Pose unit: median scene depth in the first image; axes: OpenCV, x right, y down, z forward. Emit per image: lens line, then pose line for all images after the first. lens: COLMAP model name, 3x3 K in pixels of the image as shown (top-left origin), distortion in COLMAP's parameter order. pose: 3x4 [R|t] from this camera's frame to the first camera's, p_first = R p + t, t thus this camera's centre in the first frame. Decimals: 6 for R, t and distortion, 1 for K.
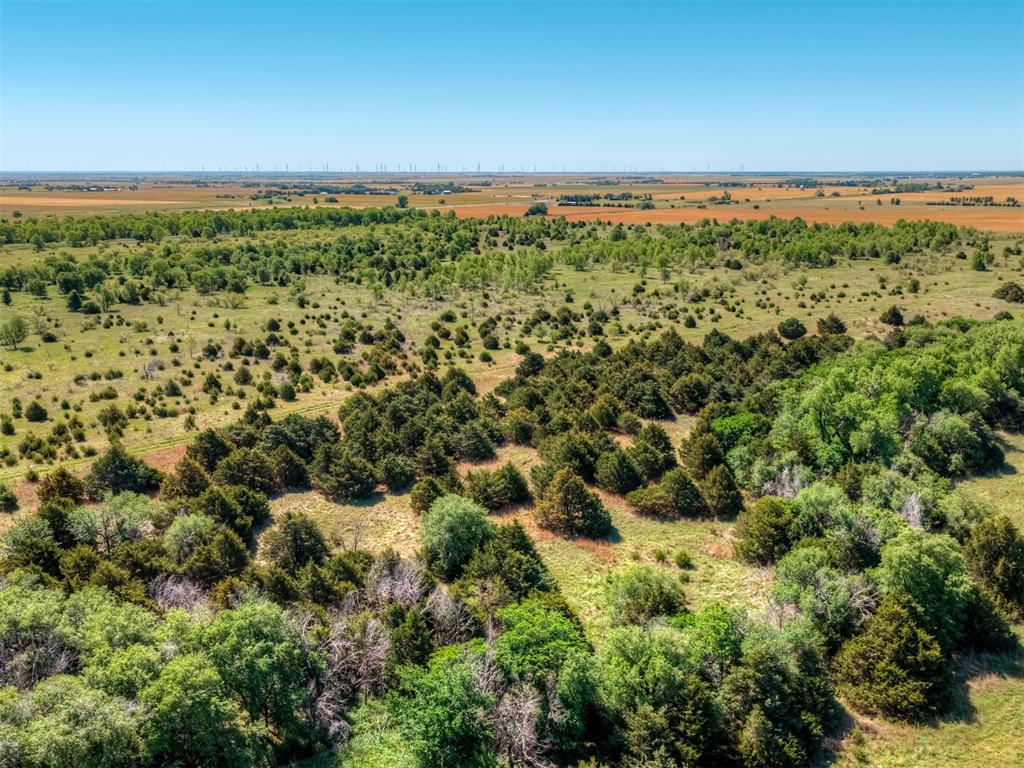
lens RADIAL K [[921.3, 0, 503.7], [0, 921.3, 384.6], [0, 0, 1]] dist [0.068705, -0.083228]
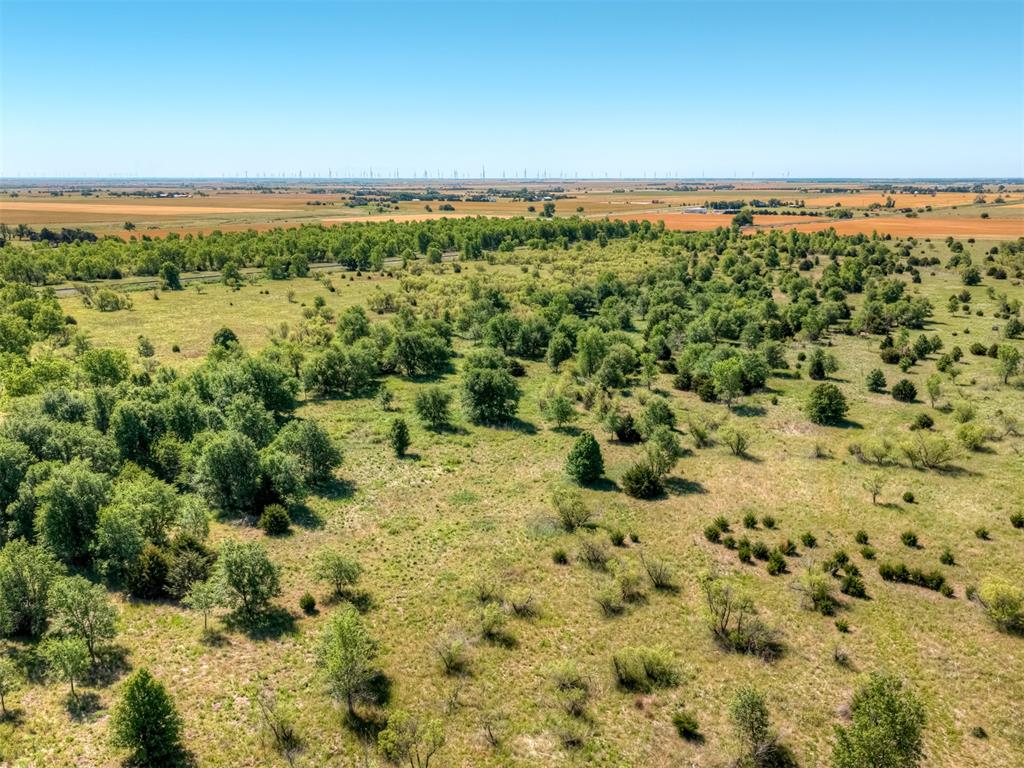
lens RADIAL K [[916.0, 0, 503.6], [0, 916.0, 383.3], [0, 0, 1]] dist [0.070308, -0.093532]
pose [[0.999501, 0.007488, -0.030684, -0.637160], [-0.007708, 0.999945, -0.007062, -0.157939], [0.030630, 0.007295, 0.999504, 0.766527]]
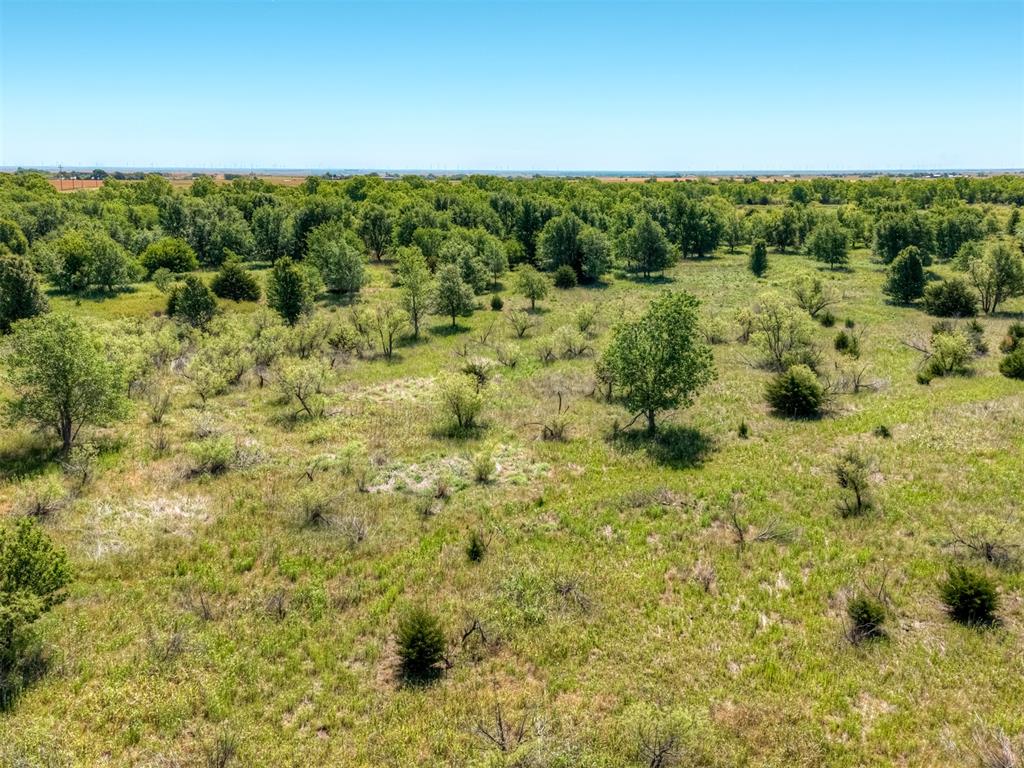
lens RADIAL K [[930.7, 0, 512.0], [0, 930.7, 384.0], [0, 0, 1]] dist [0.063914, -0.086183]
pose [[0.683334, 0.163409, -0.711585, -0.387957], [-0.163708, 0.984108, 0.068783, -0.062560], [0.711516, 0.069490, 0.699226, 0.826447]]
